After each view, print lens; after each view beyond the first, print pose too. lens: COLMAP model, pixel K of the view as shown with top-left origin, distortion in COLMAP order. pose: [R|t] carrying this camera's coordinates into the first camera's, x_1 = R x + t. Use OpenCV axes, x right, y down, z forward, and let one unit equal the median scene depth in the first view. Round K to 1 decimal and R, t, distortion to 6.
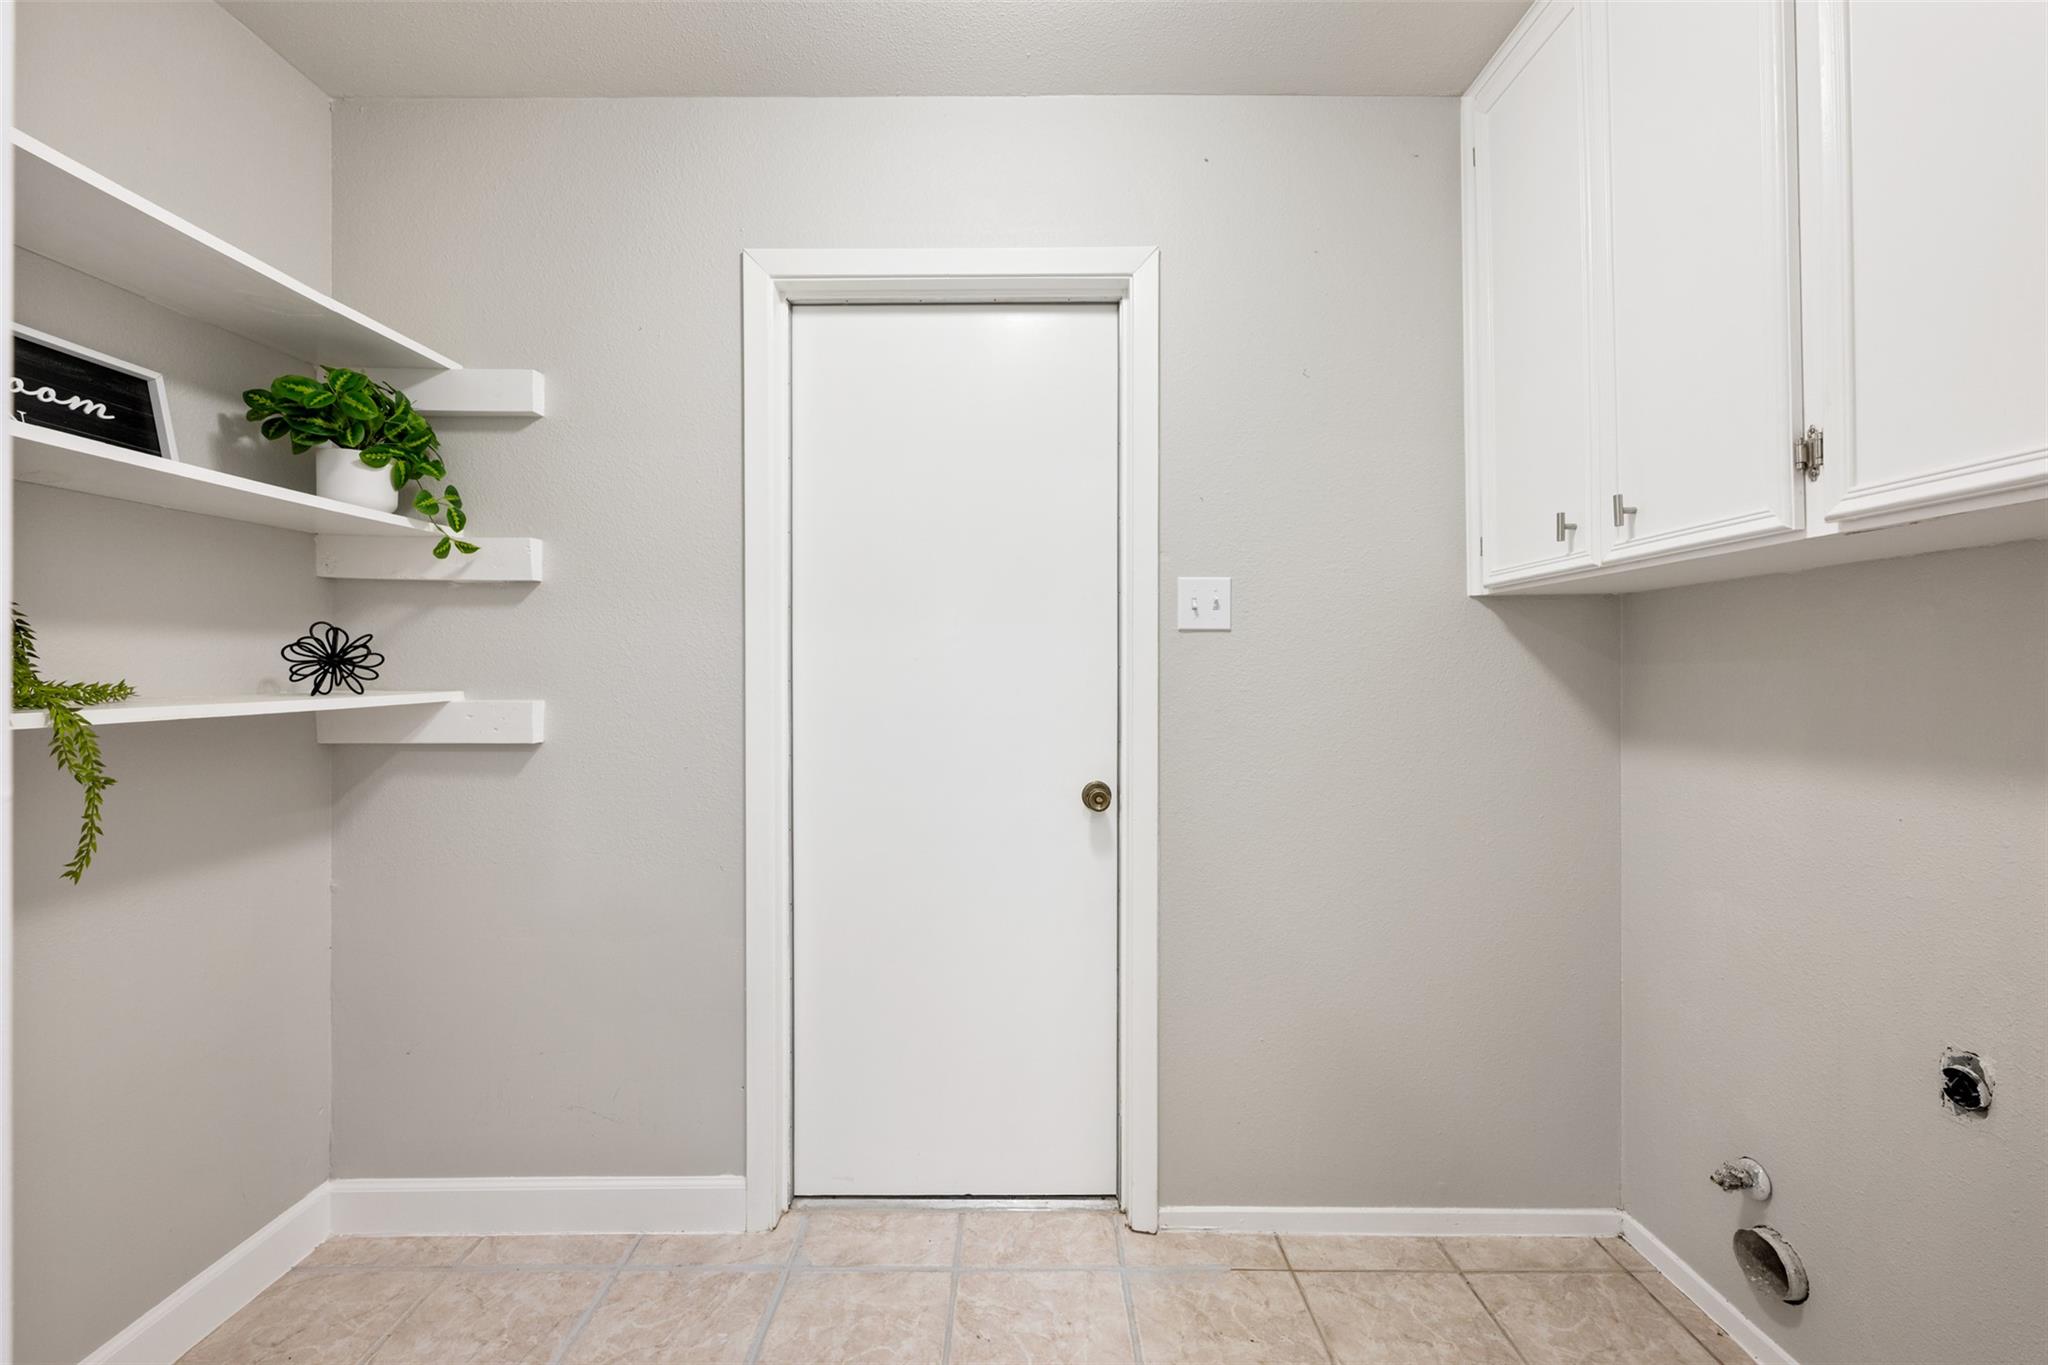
lens RADIAL K [[804.2, 0, 1031.9], [0, 804.2, 690.4], [0, 0, 1]] dist [-0.000121, -0.000285]
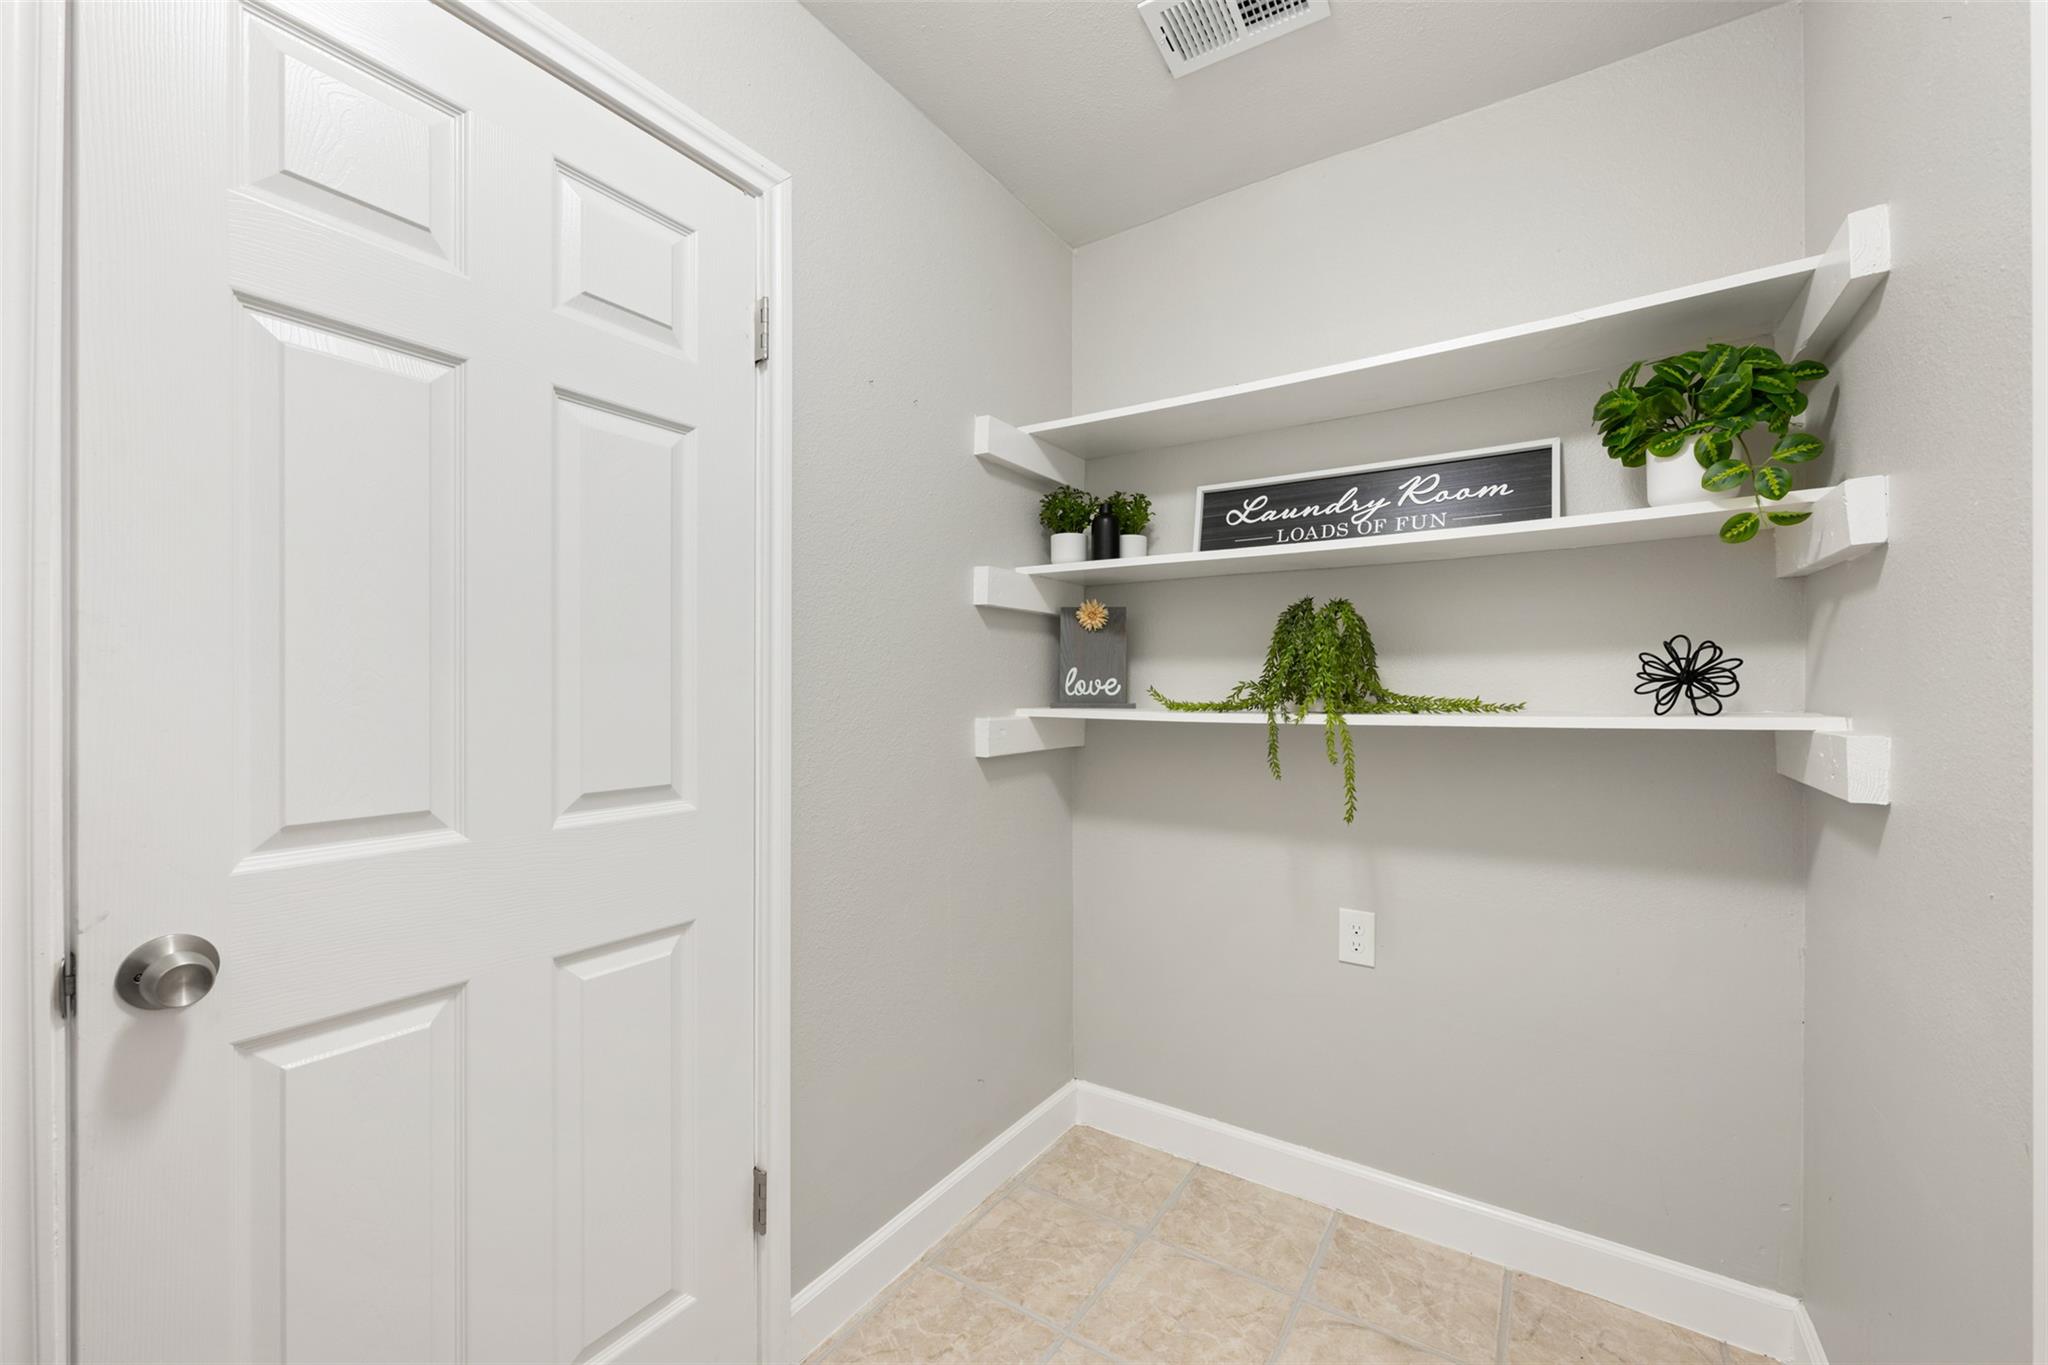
lens RADIAL K [[804.2, 0, 1031.9], [0, 804.2, 690.4], [0, 0, 1]] dist [-0.000121, -0.000285]
pose [[-0.559094, 0.003372, -0.829098, 0.291996], [-0.020198, 0.999640, 0.017685, -0.022721], [0.828858, 0.026634, -0.558824, 0.894469]]
